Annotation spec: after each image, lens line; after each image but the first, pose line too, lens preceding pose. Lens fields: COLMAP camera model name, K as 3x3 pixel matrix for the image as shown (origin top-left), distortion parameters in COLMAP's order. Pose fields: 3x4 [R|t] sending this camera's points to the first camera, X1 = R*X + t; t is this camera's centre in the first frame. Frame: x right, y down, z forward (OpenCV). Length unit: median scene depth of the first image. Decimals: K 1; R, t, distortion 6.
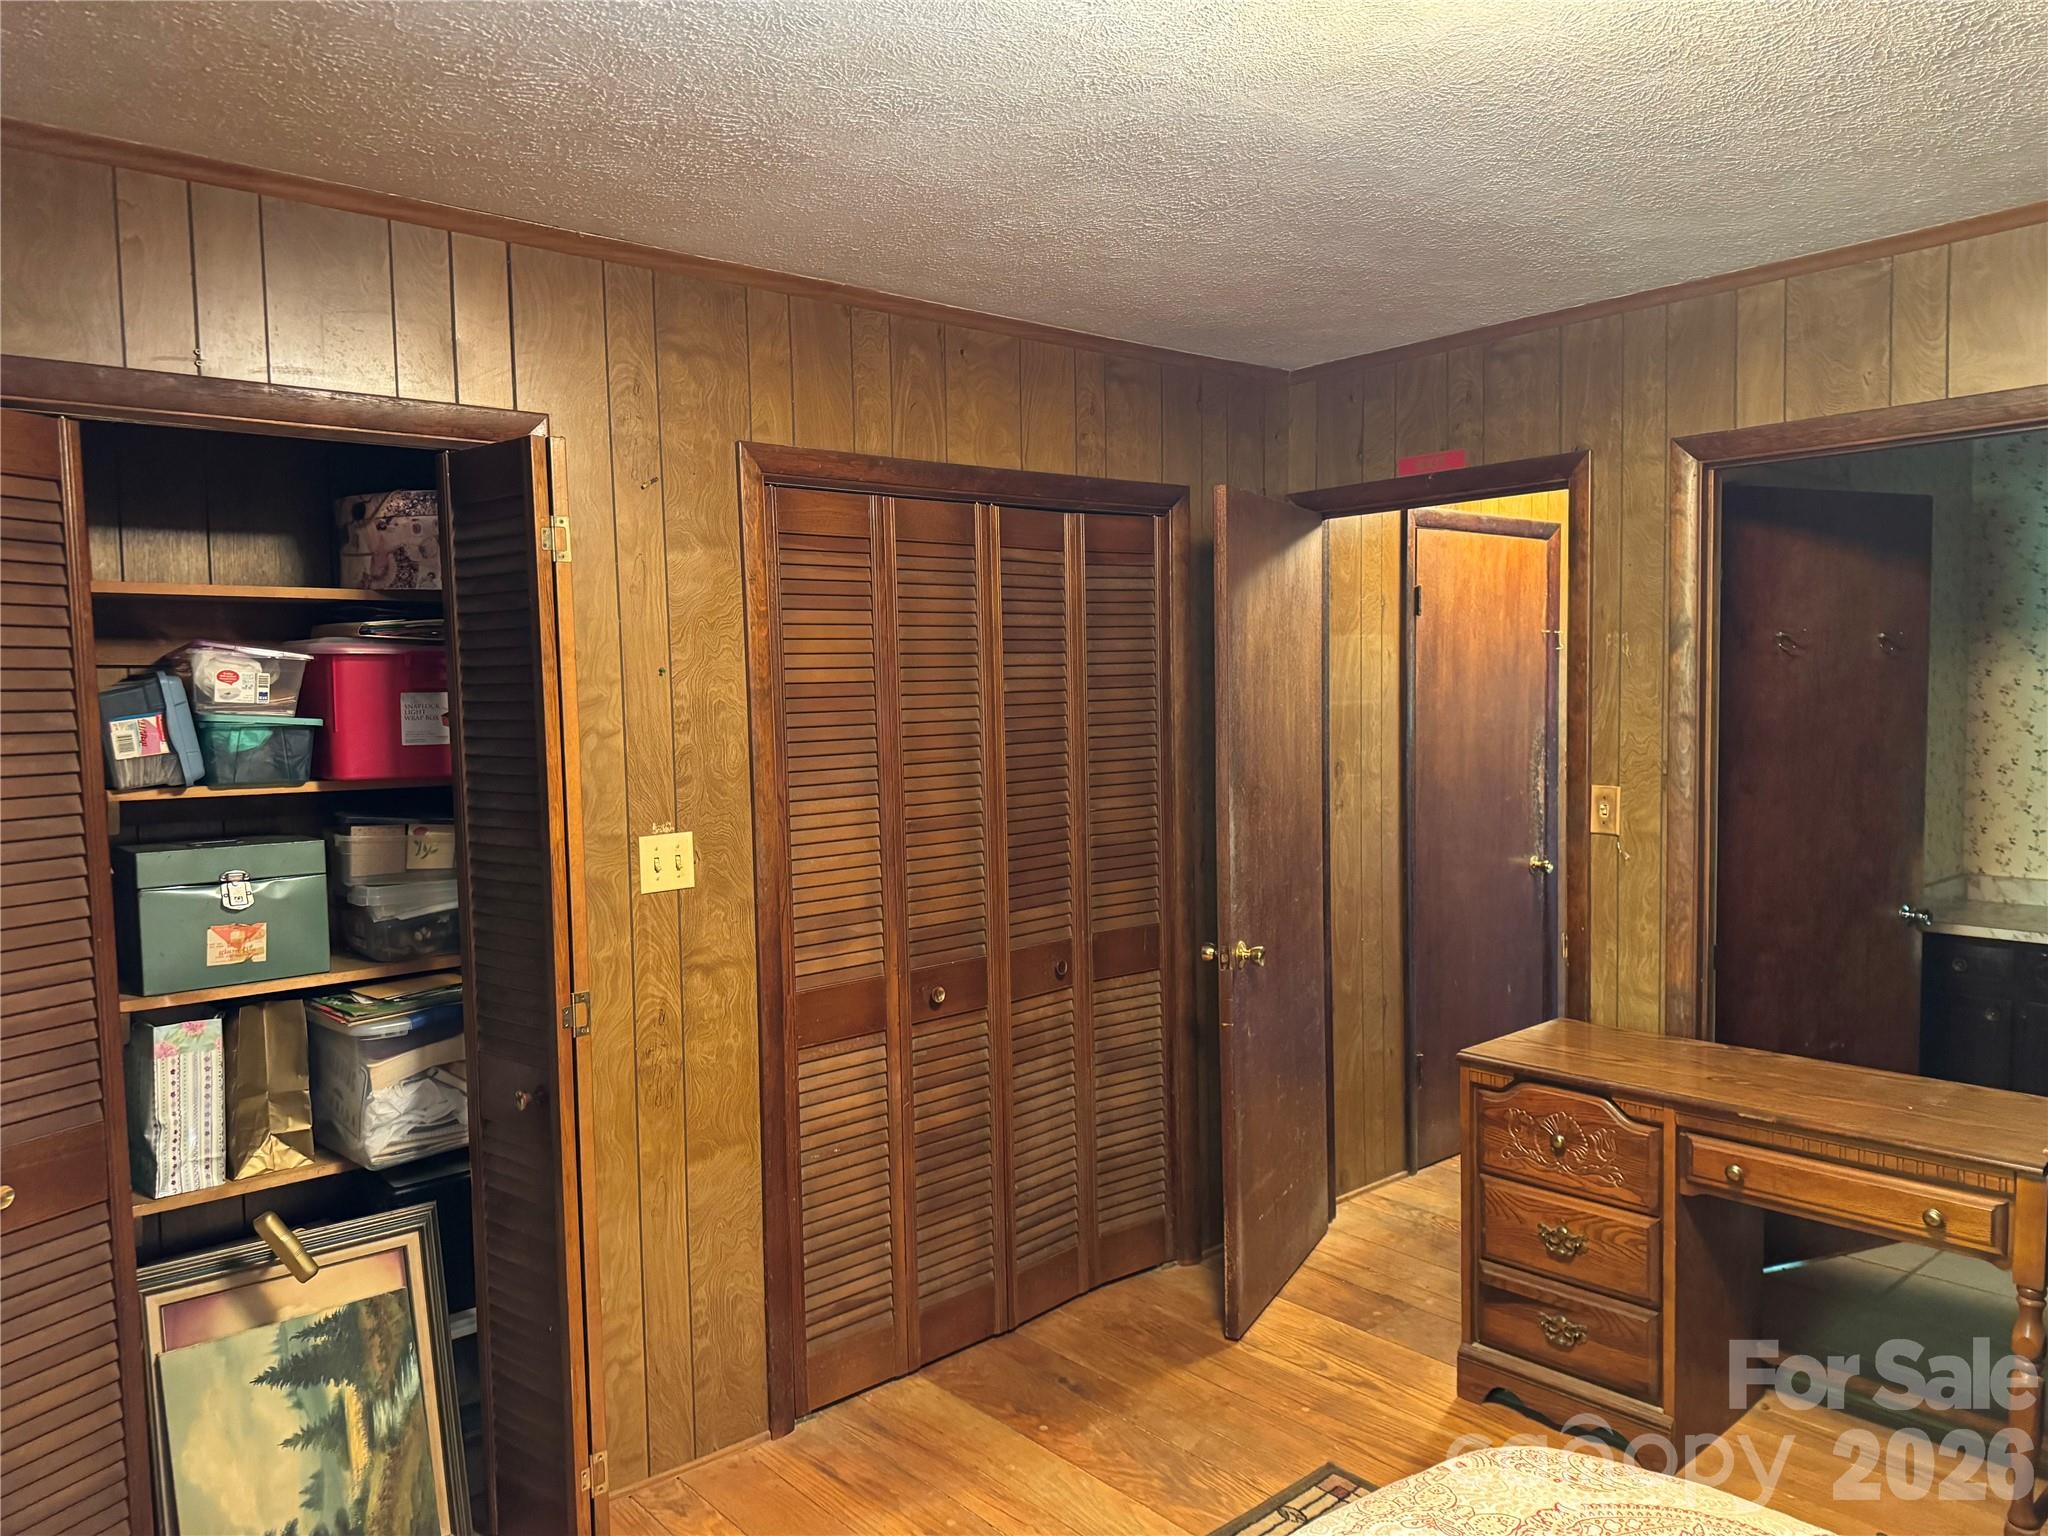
lens RADIAL K [[1436.3, 0, 1025.5], [0, 1436.3, 770.7], [0, 0, 1]] dist [0.007450, 0.002882]
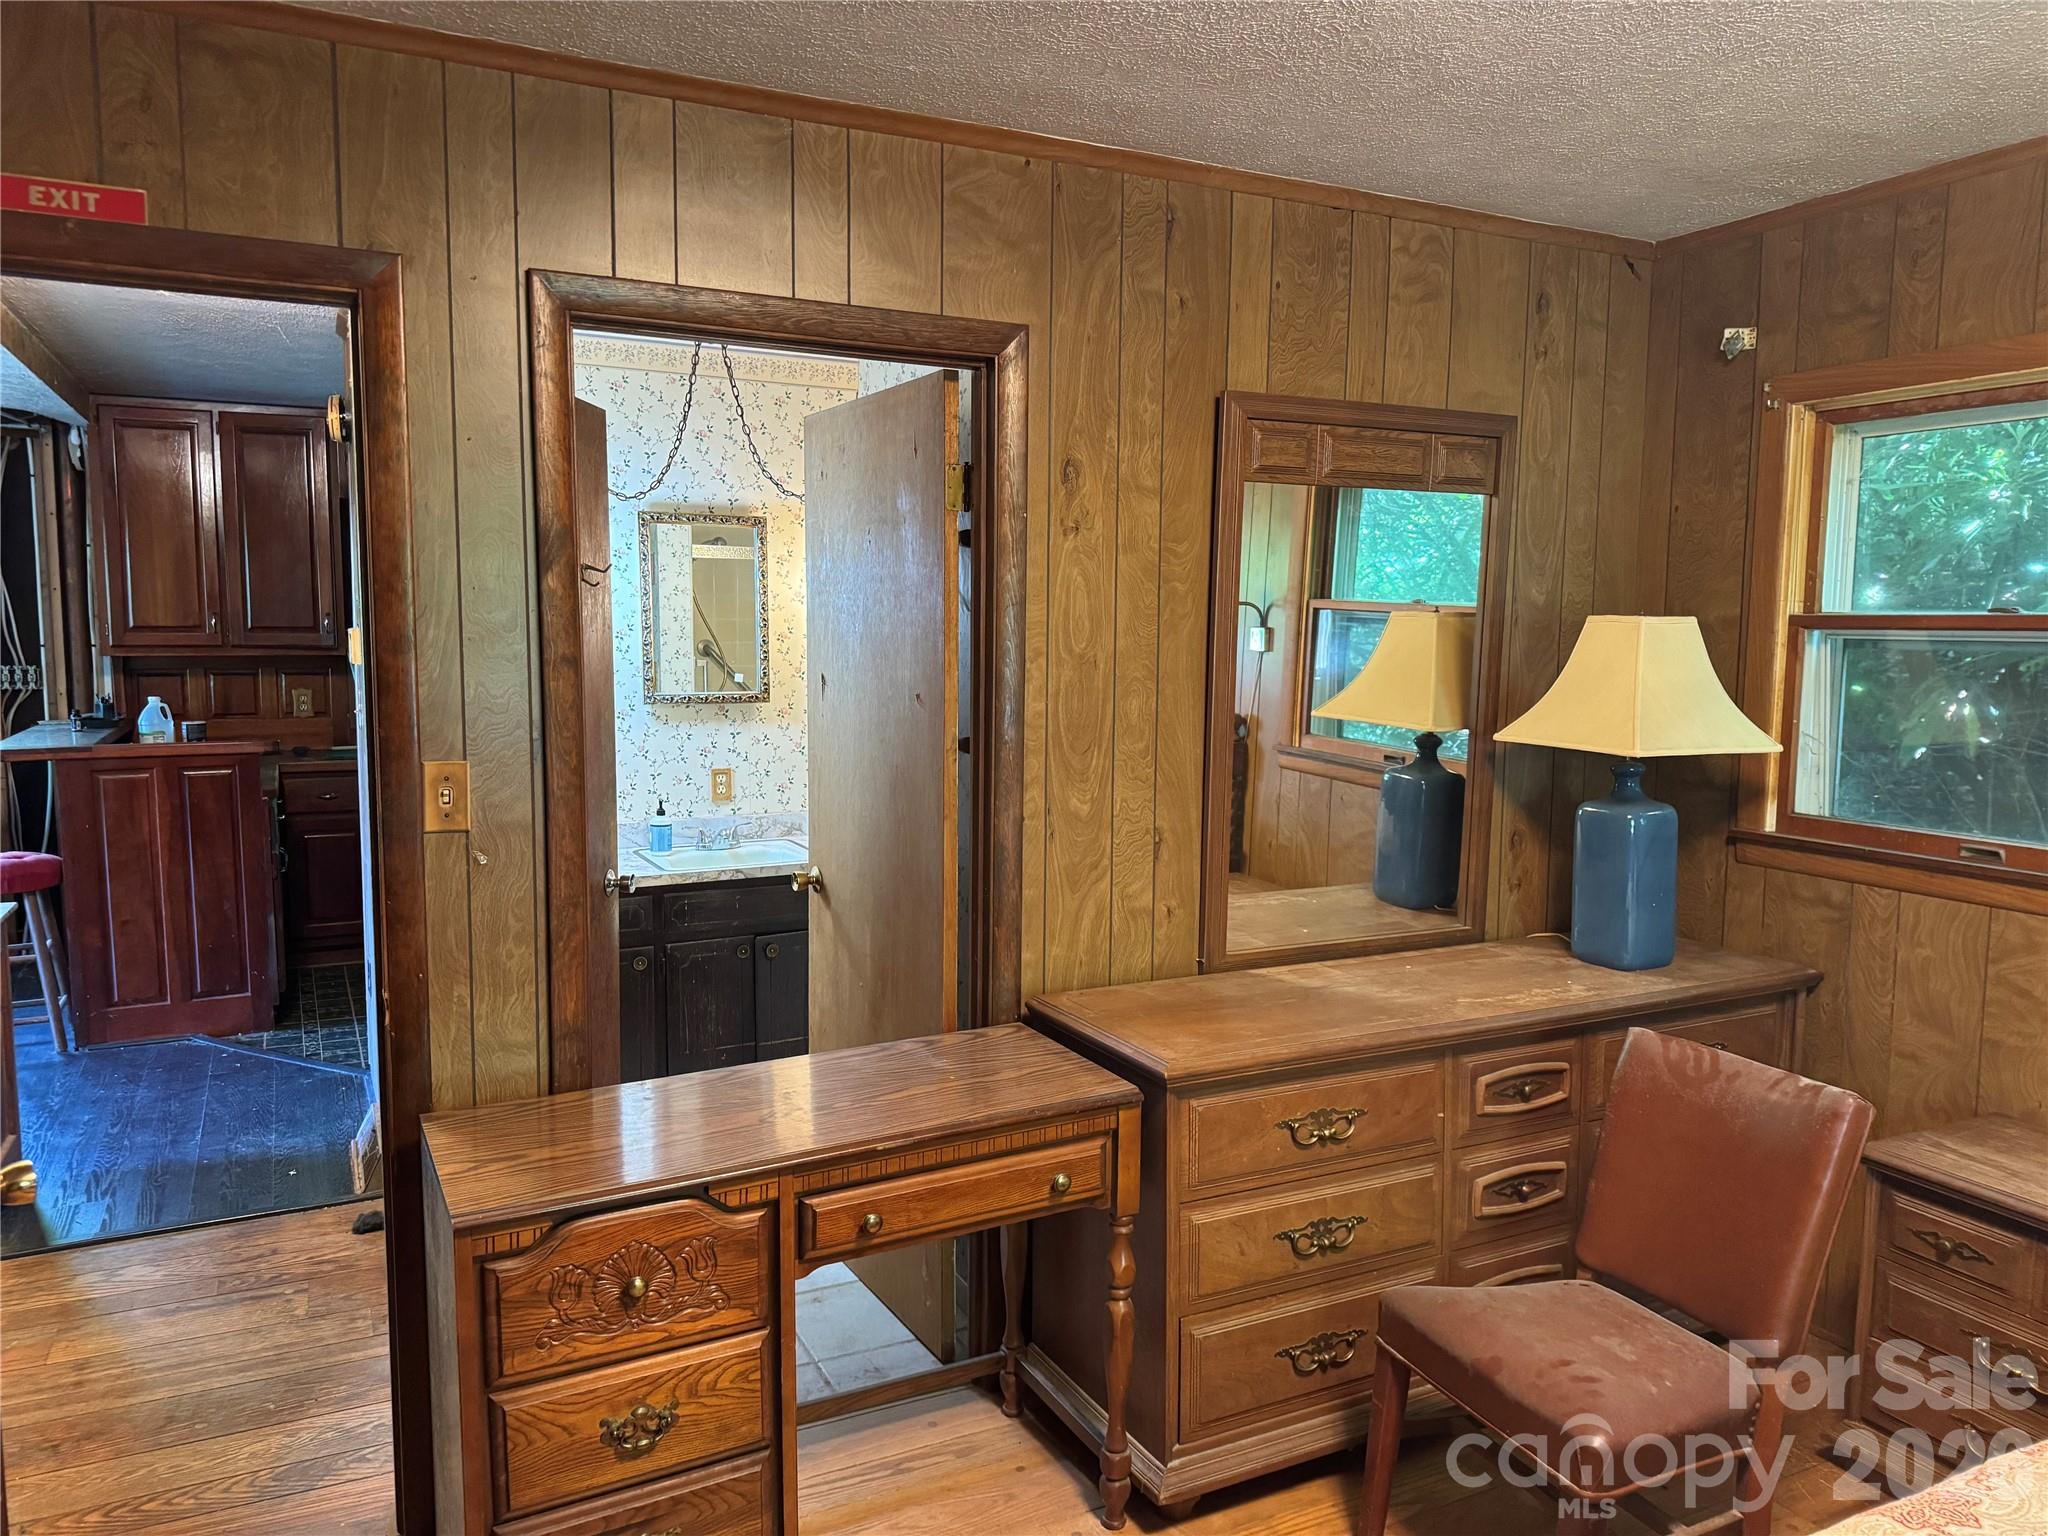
lens RADIAL K [[1436.3, 0, 1024.7], [0, 1436.3, 760.2], [0, 0, 1]] dist [0.007450, 0.002882]
pose [[0.243172, -0.073226, 0.967215, -0.208631], [0.053763, 0.996631, 0.061936, -0.019131], [-0.968492, 0.036939, 0.246290, 0.616869]]
